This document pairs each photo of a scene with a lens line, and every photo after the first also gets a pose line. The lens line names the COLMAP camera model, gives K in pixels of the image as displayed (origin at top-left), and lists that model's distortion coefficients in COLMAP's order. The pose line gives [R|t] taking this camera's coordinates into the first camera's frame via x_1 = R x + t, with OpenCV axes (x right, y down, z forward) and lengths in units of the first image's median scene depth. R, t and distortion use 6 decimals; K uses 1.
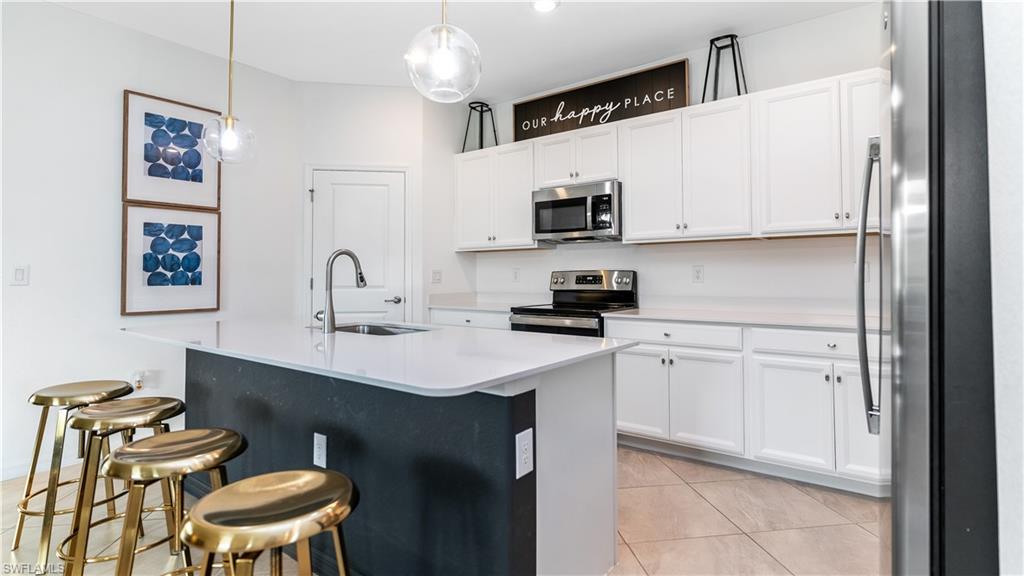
lens RADIAL K [[528.1, 0, 514.3], [0, 528.1, 266.6], [0, 0, 1]] dist [0.005787, 0.000562]
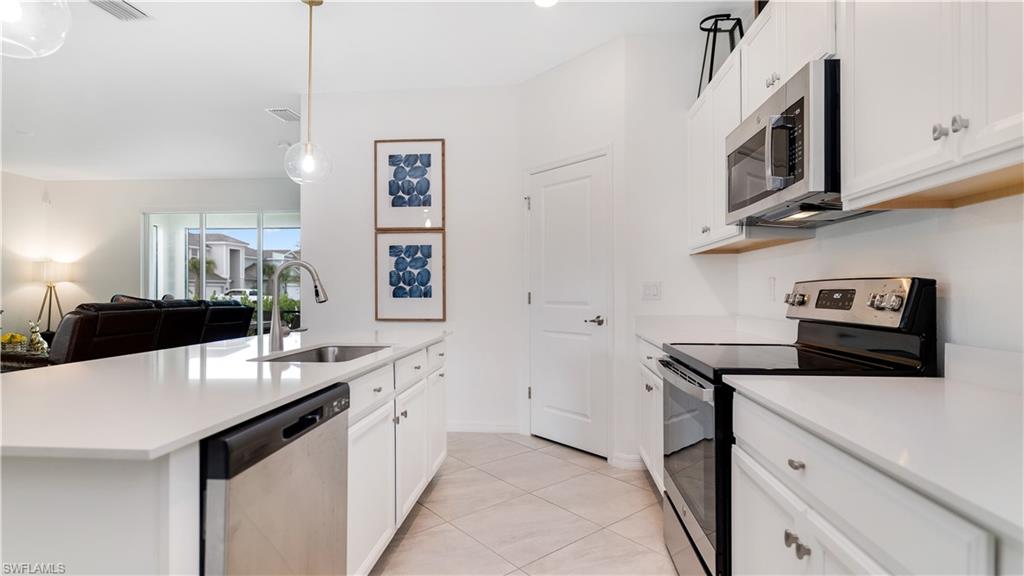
lens RADIAL K [[507.3, 0, 507.6], [0, 507.3, 289.6], [0, 0, 1]] dist [0.018215, -0.010310]
pose [[0.521457, 0.001197, -0.853276, 0.416179], [0.012484, 0.999881, 0.009032, 0.010029], [0.853186, -0.015362, 0.521381, 0.585875]]
